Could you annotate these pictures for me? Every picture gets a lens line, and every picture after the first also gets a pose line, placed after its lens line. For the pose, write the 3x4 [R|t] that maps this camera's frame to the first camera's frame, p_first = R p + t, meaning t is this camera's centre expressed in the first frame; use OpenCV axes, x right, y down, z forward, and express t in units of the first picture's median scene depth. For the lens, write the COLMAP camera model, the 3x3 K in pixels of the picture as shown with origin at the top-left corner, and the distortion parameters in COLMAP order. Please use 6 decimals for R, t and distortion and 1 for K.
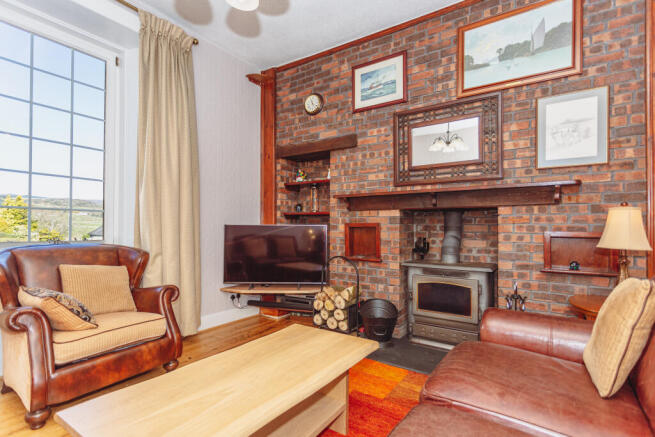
lens RADIAL K [[313.5, 0, 326.5], [0, 313.5, 224.0], [0, 0, 1]] dist [0.004591, 0.000695]
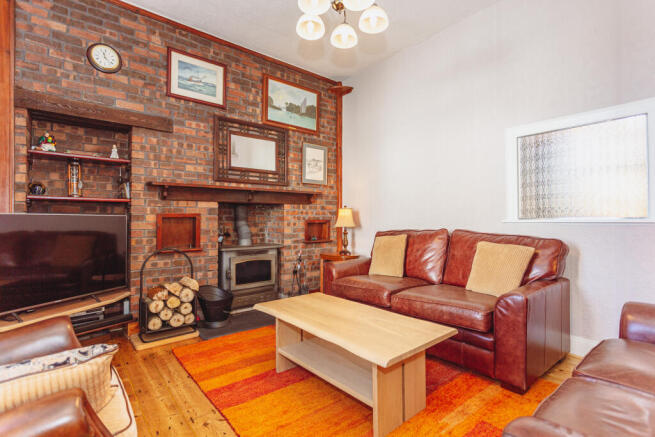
lens RADIAL K [[313.5, 0, 324.0], [0, 313.5, 217.3], [0, 0, 1]] dist [0.004591, 0.000695]
pose [[0.298701, 0.003305, 0.954341, -0.733760], [-0.001684, 0.999994, -0.002936, 0.011823], [-0.954345, -0.000730, 0.298705, 0.303022]]
